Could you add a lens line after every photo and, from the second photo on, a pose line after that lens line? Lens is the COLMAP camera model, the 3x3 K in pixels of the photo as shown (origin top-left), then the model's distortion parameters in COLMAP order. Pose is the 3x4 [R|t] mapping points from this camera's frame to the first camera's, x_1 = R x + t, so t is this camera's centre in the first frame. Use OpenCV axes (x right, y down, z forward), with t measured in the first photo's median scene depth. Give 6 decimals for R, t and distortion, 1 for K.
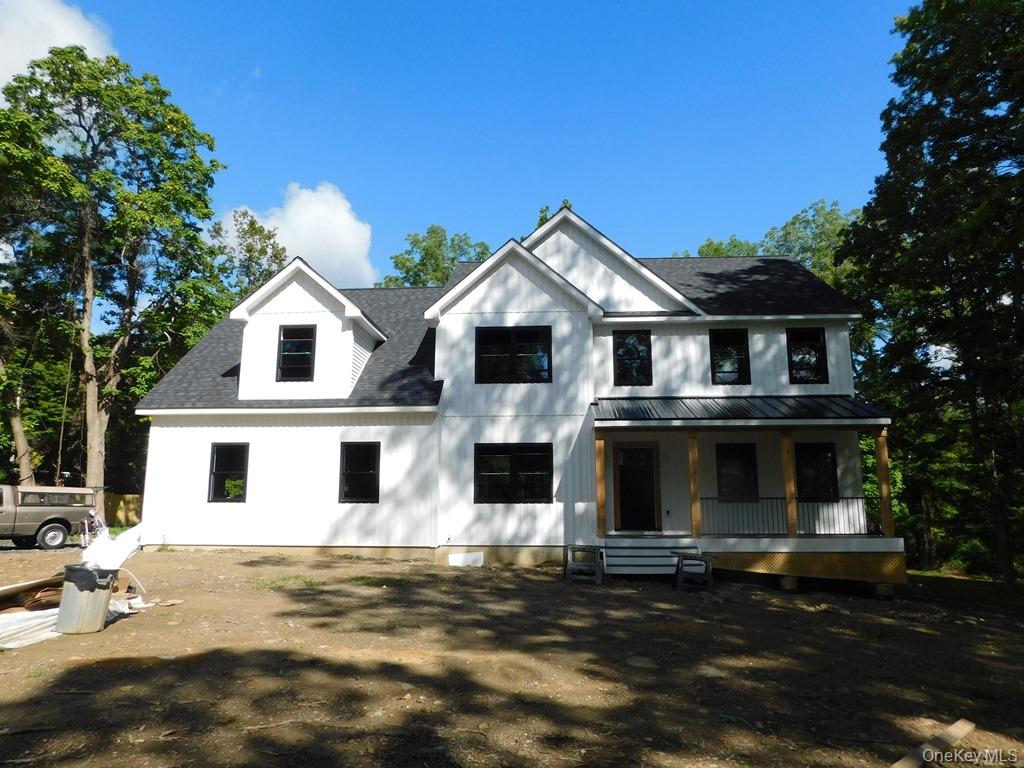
lens RADIAL K [[682.6, 0, 511.2], [0, 682.6, 378.2], [0, 0, 1]] dist [-0.060812, 0.055533]
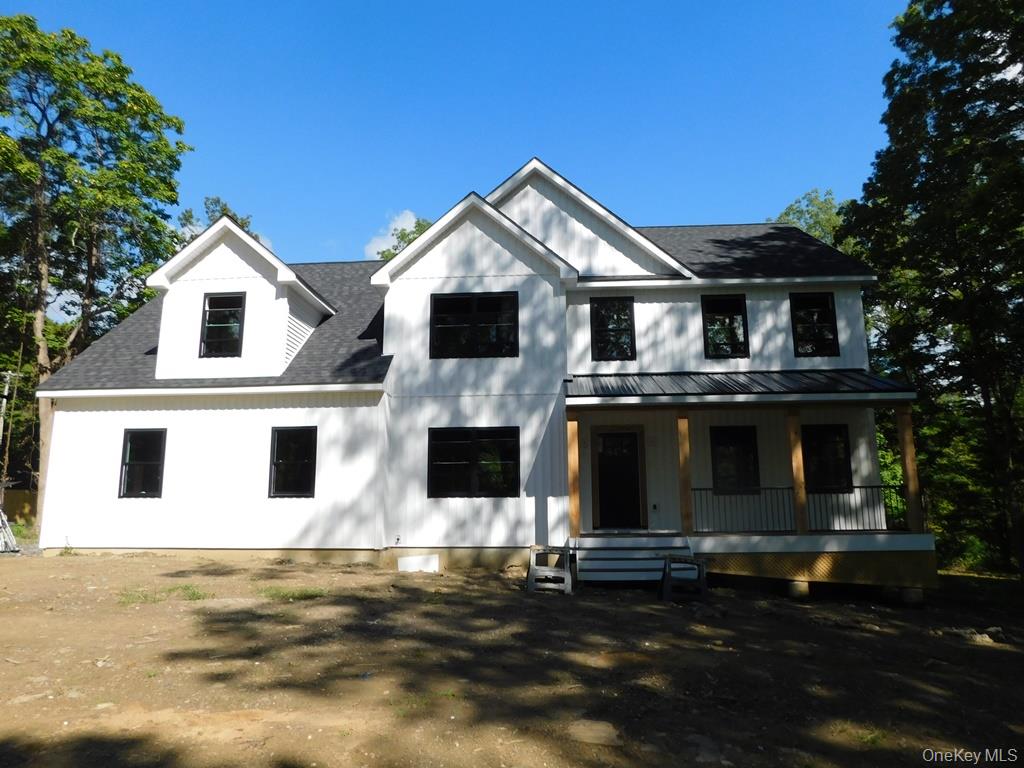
lens RADIAL K [[642.9, 0, 520.8], [0, 642.9, 385.3], [0, 0, 1]] dist [-0.065770, 0.039980]
pose [[0.999967, -0.006725, 0.004505, 0.051941], [0.006741, 0.999972, -0.003384, 0.040183], [-0.004482, 0.003414, 0.999984, 0.169556]]
